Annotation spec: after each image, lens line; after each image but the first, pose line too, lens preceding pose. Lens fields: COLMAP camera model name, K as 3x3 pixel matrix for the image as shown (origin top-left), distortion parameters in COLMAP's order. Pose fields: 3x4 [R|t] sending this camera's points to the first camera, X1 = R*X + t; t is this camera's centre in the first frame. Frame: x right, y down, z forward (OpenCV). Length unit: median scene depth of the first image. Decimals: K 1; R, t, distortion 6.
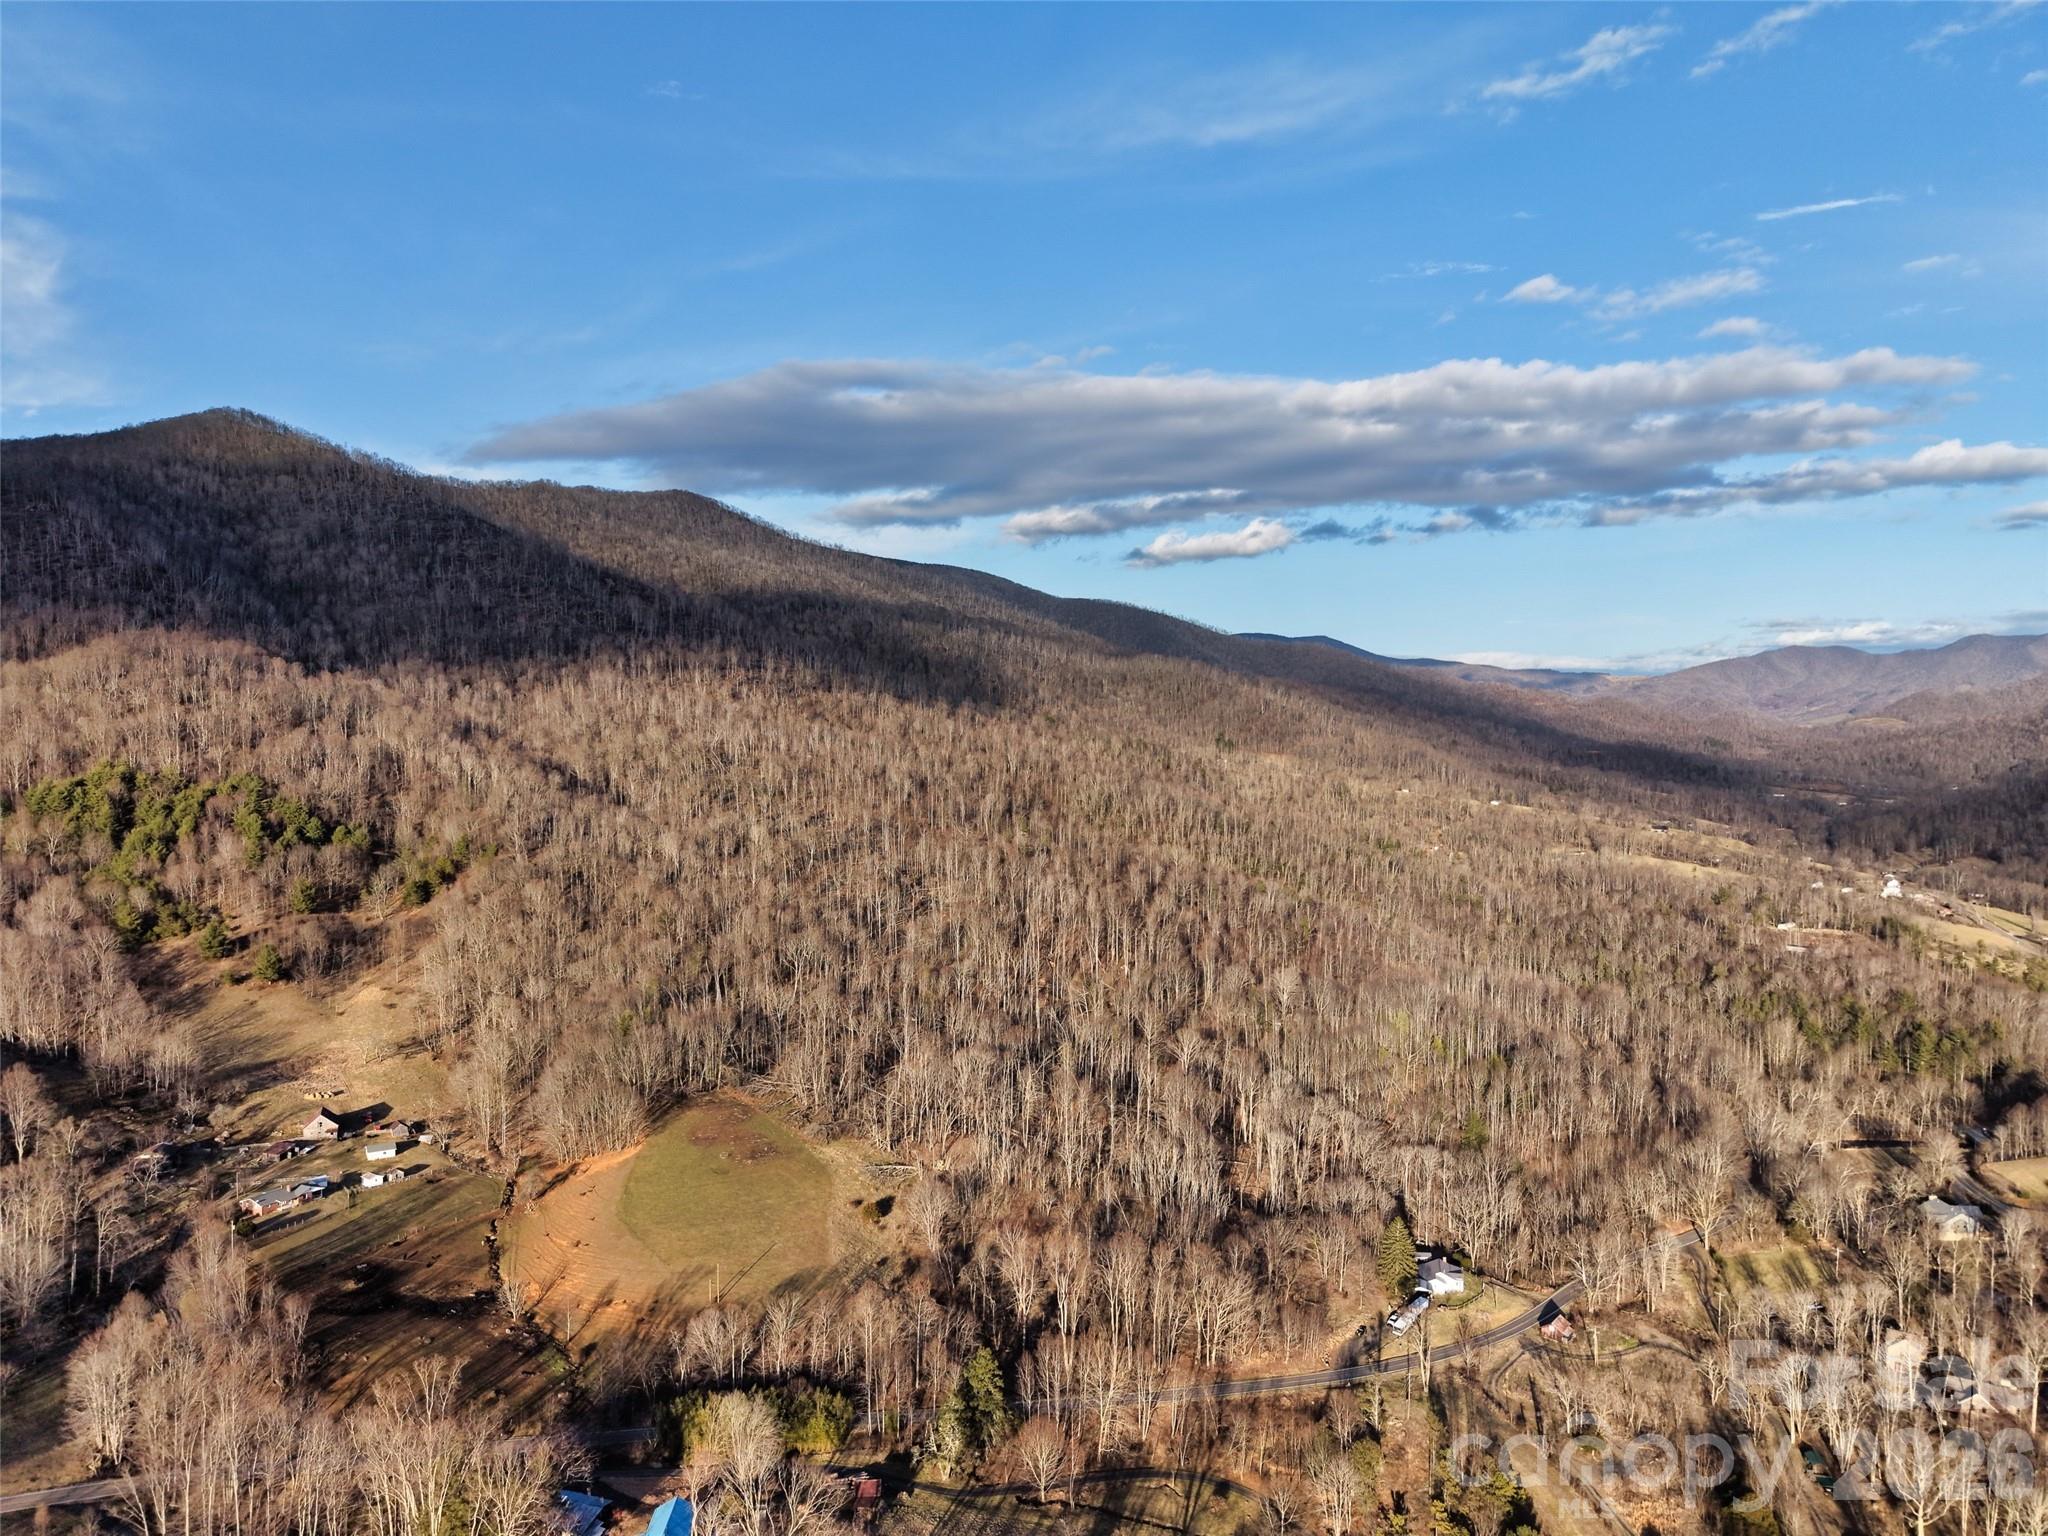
lens RADIAL K [[1340.4, 0, 1011.1], [0, 1340.4, 775.9], [0, 0, 1]] dist [0.021322, -0.025557]
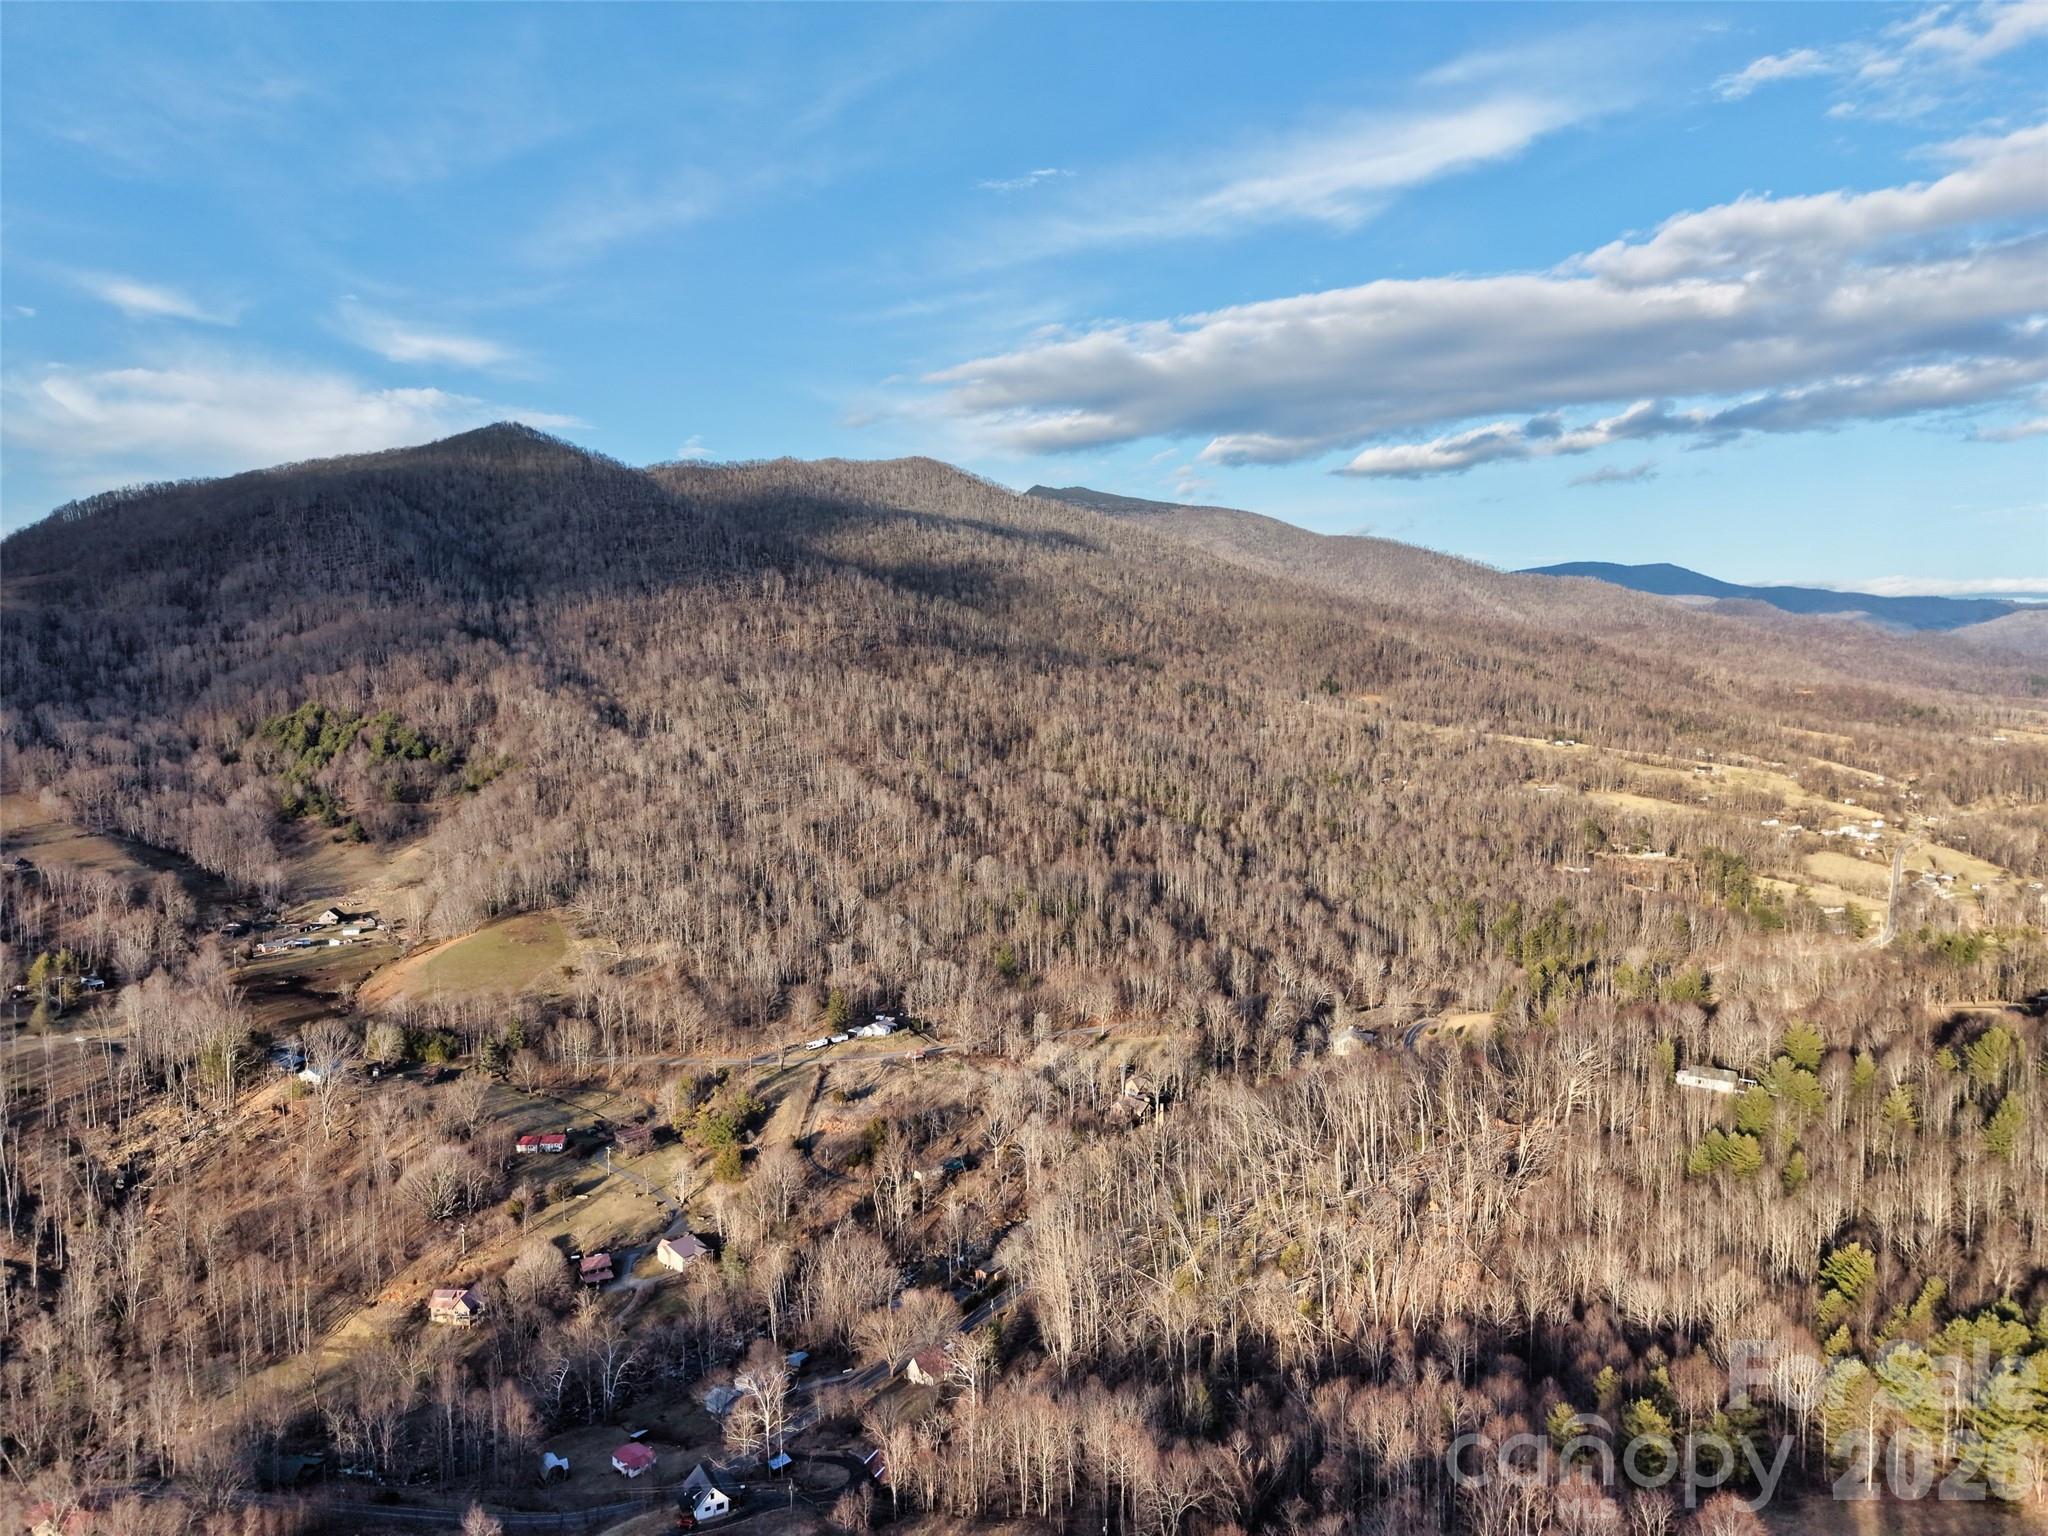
lens RADIAL K [[1340.4, 0, 1011.1], [0, 1340.4, 775.9], [0, 0, 1]] dist [0.021322, -0.025557]
pose [[0.967665, 0.018946, -0.251525, 0.555565], [-0.007587, 0.998910, 0.046055, -0.006045], [0.252123, -0.042657, 0.966755, -0.322987]]
